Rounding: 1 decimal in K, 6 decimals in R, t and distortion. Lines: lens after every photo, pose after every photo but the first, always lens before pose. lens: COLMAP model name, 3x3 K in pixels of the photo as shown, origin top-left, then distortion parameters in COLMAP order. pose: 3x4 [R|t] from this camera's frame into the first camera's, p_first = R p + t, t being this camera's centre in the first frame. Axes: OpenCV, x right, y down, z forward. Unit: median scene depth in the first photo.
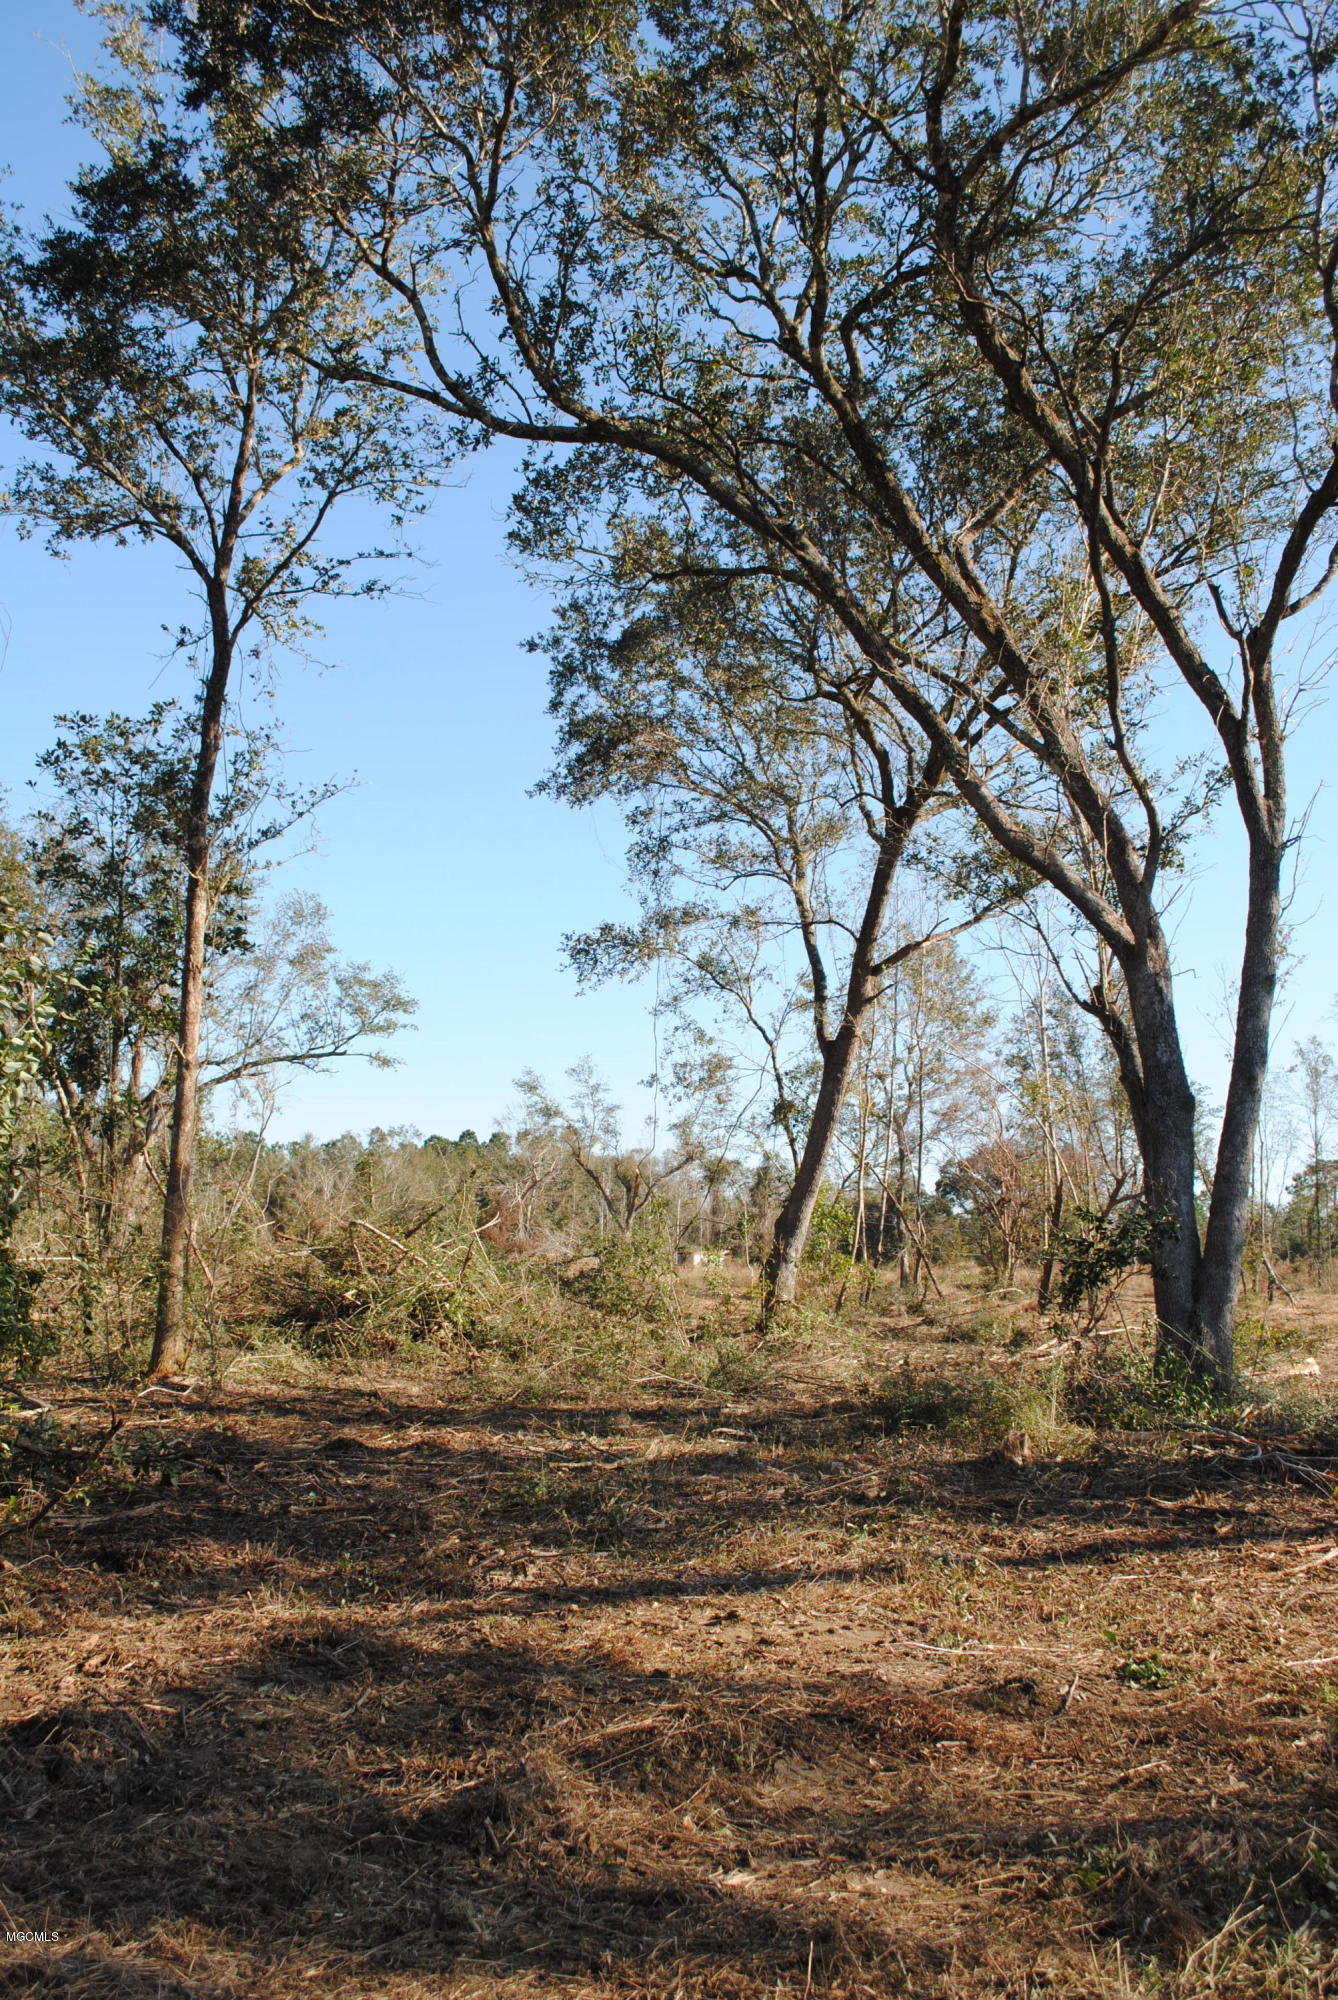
lens RADIAL K [[1879.5, 0, 667.8], [0, 1879.5, 1000.4], [0, 0, 1]] dist [0.003995, 0.000000]
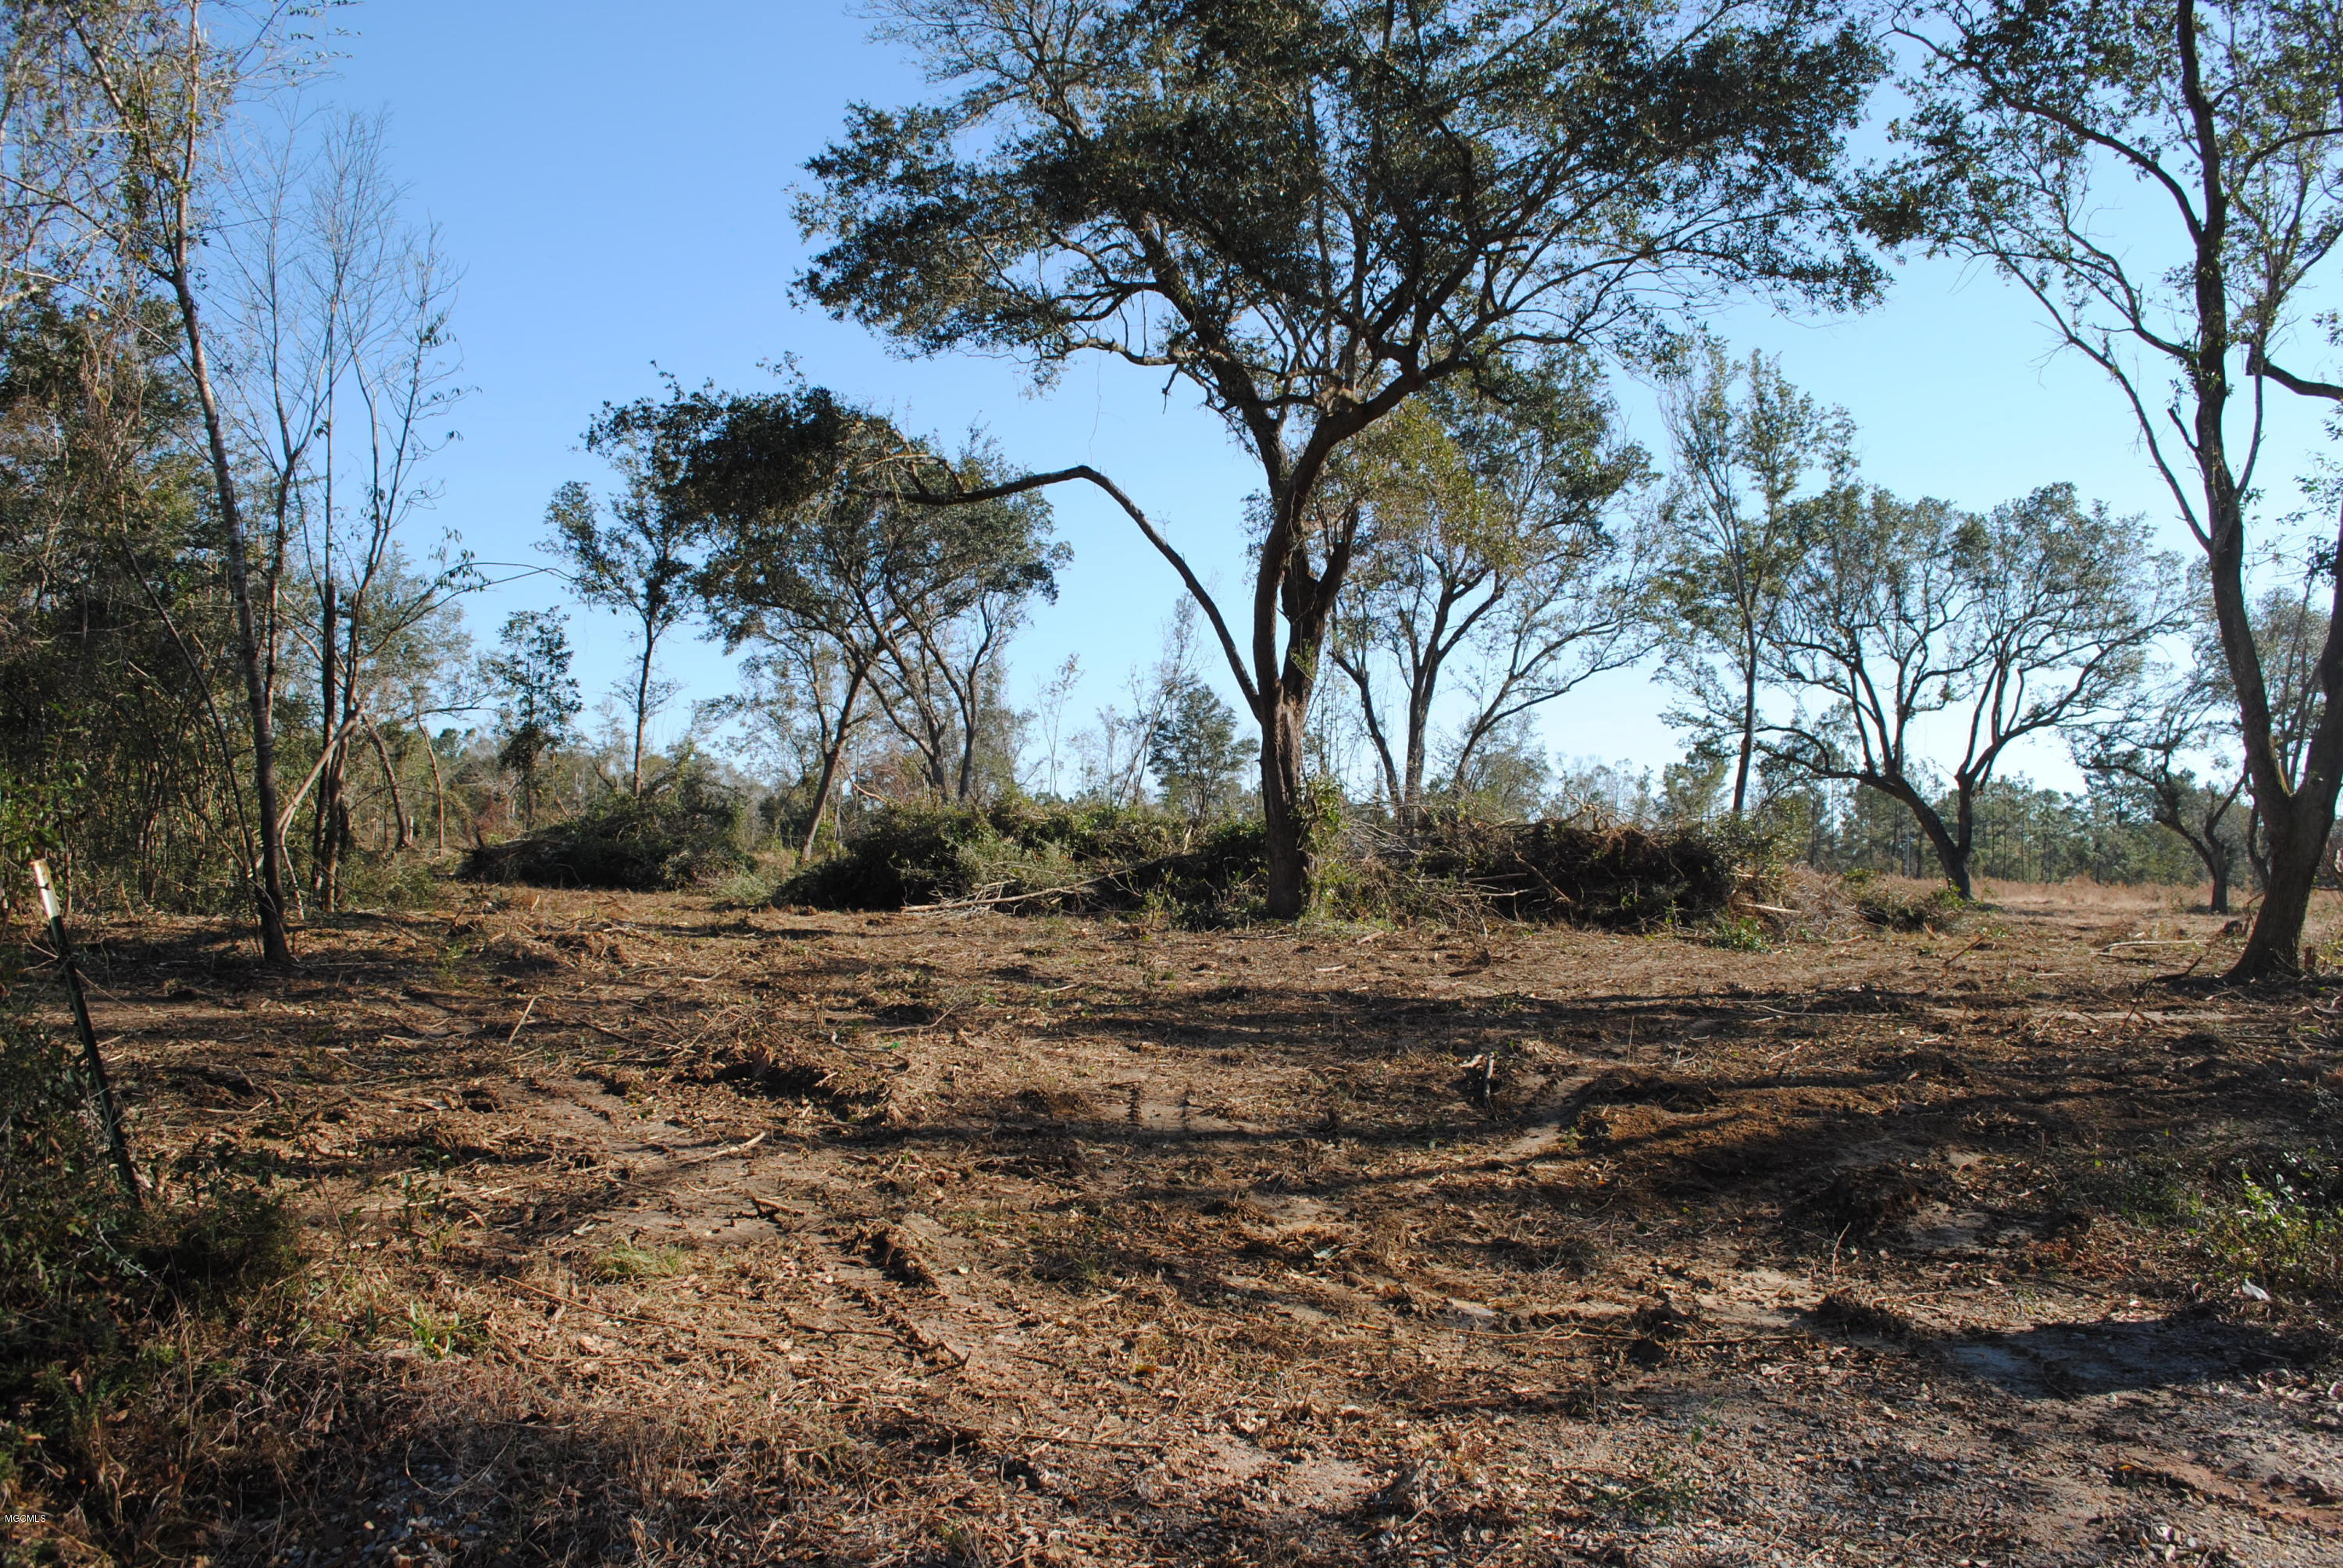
lens RADIAL K [[1833.0, 0, 1170.9], [0, 1833.0, 782.4], [0, 0, 1]] dist [-0.015239, -0.003578]
pose [[0.950312, 0.026400, 0.310177, -0.224131], [-0.056686, 0.994414, 0.089036, -0.177045], [-0.306094, -0.102195, 0.946500, -1.361512]]
